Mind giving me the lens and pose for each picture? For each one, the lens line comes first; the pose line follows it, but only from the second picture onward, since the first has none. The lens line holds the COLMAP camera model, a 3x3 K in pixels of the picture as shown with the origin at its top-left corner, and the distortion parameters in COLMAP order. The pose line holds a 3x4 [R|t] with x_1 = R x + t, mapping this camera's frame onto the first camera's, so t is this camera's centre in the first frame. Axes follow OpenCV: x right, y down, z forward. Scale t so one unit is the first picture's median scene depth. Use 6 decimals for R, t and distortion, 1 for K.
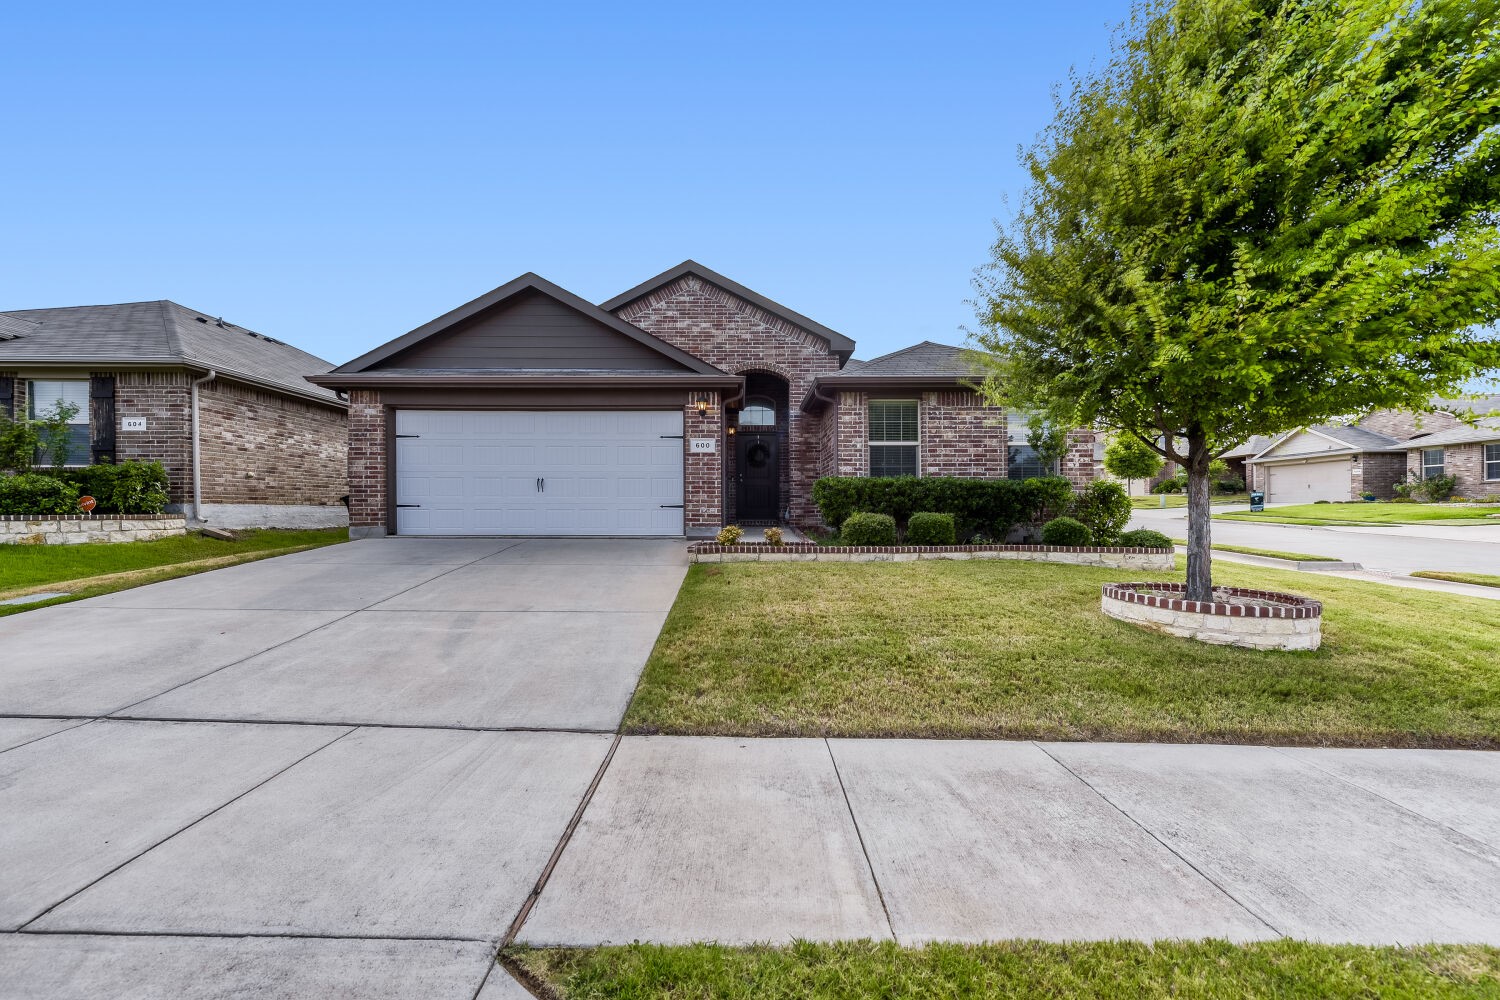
lens RADIAL K [[598.9, 0, 752.3], [0, 598.9, 506.4], [0, 0, 1]] dist [0.003146, -0.001491]
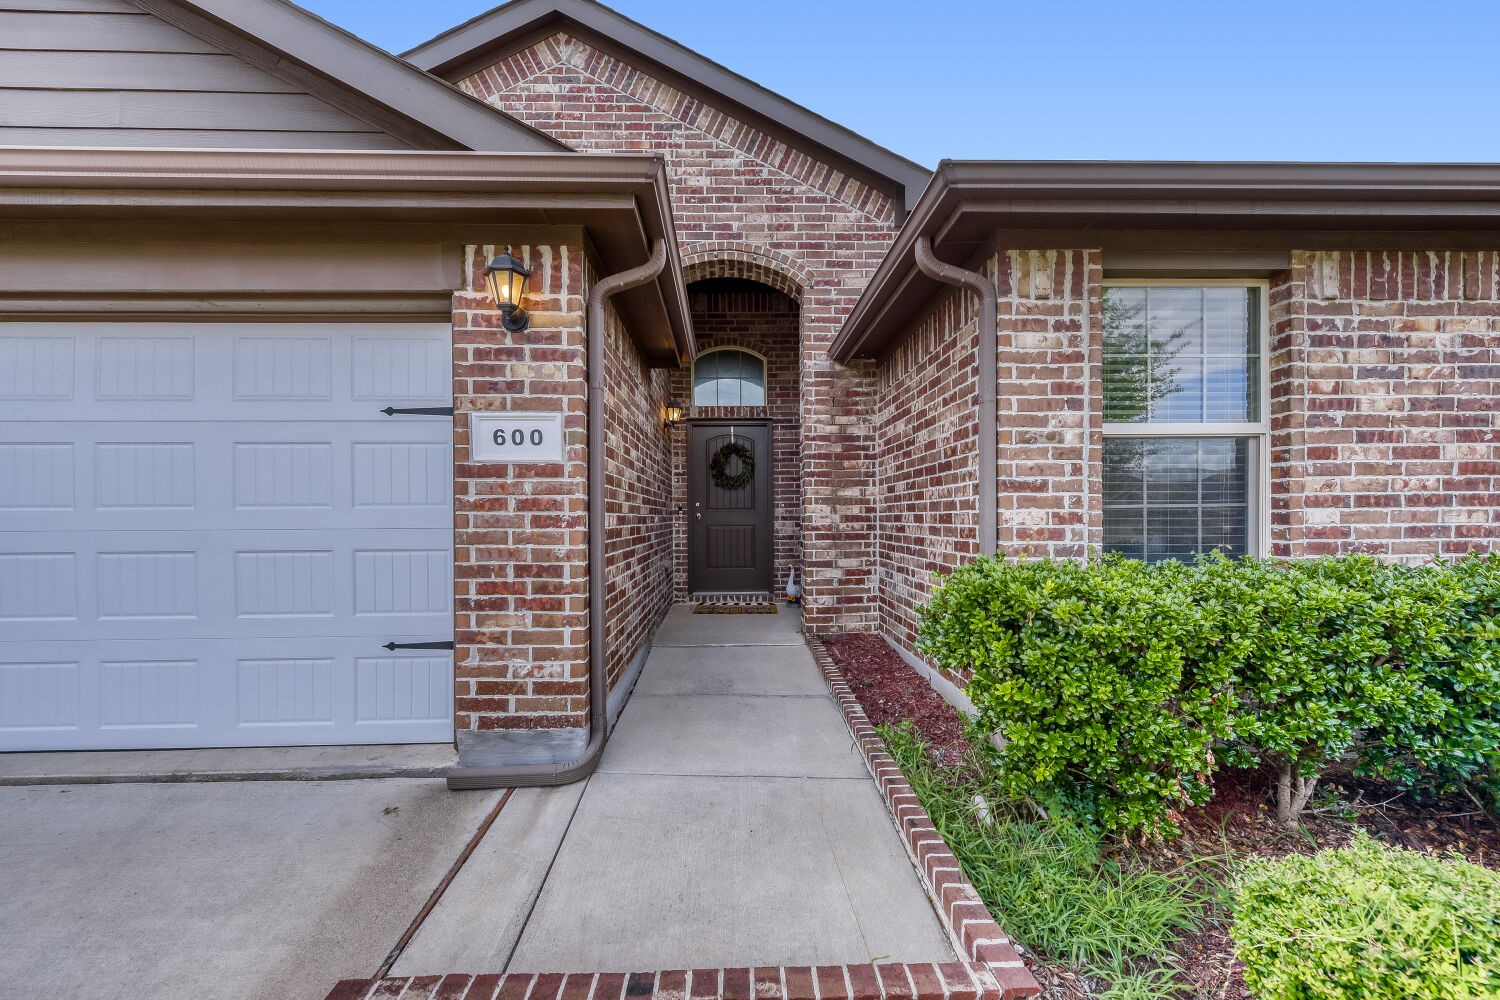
lens RADIAL K [[598.9, 0, 743.9], [0, 598.9, 514.0], [0, 0, 1]] dist [0.003146, -0.001491]
pose [[0.999920, -0.005187, 0.011556, 0.018724], [0.005171, 0.999986, 0.001396, -0.065493], [-0.011563, -0.001336, 0.999932, 0.714022]]
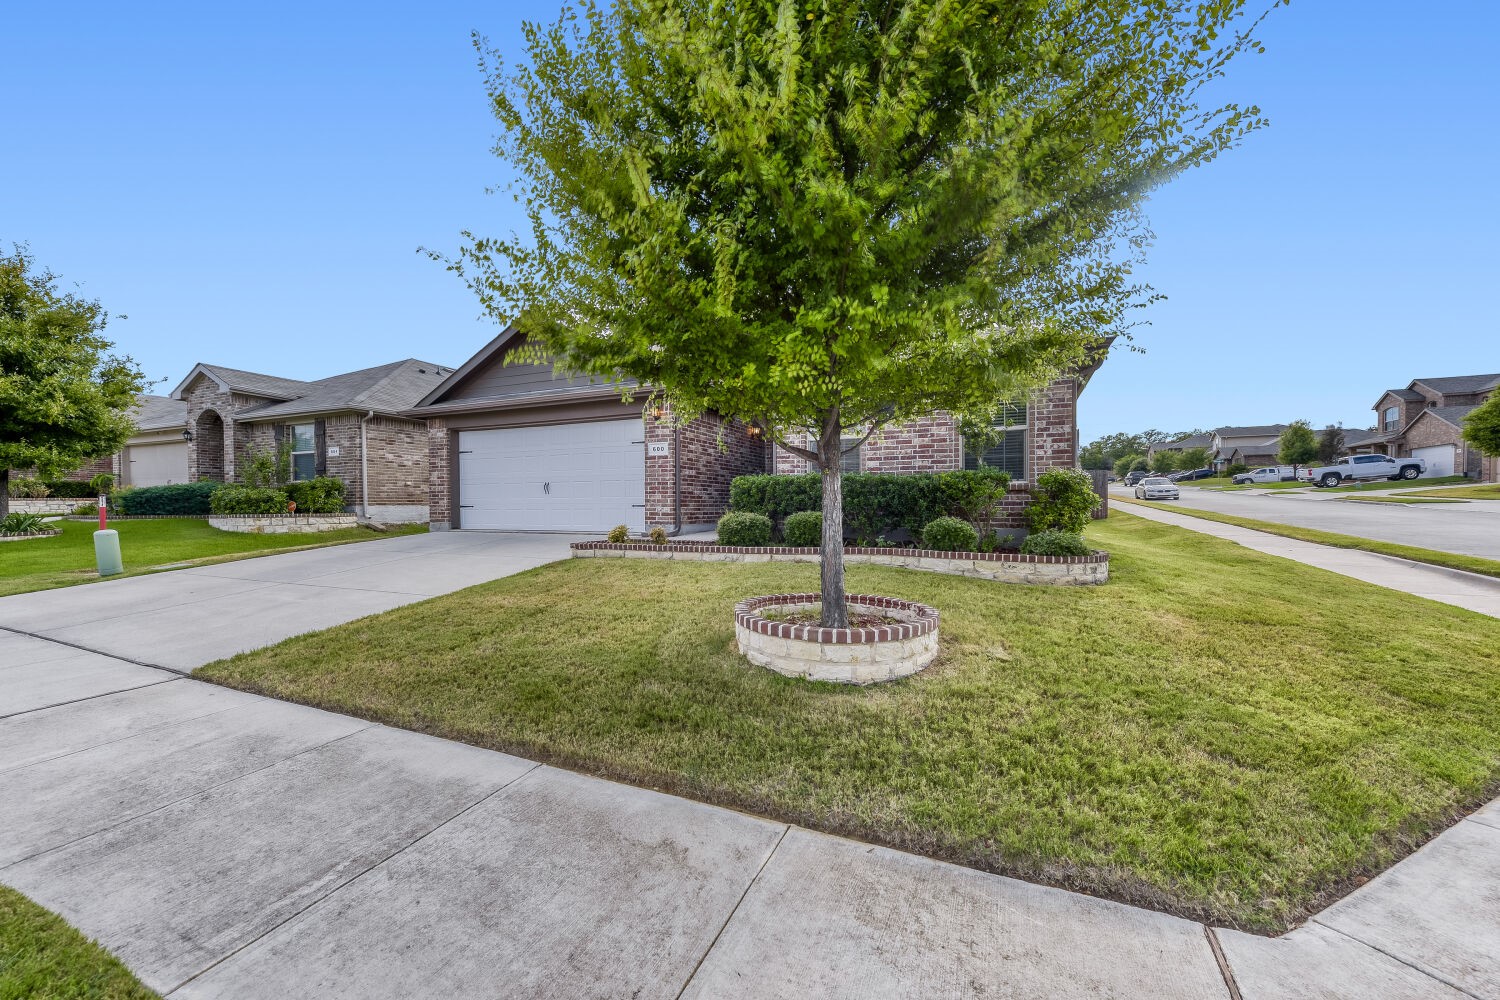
lens RADIAL K [[598.9, 0, 757.2], [0, 598.9, 500.9], [0, 0, 1]] dist [0.003146, -0.001491]
pose [[0.911933, -0.008748, -0.410247, 0.515852], [0.008296, 0.999961, -0.002880, -0.004033], [0.410256, -0.000777, 0.911970, 0.090611]]
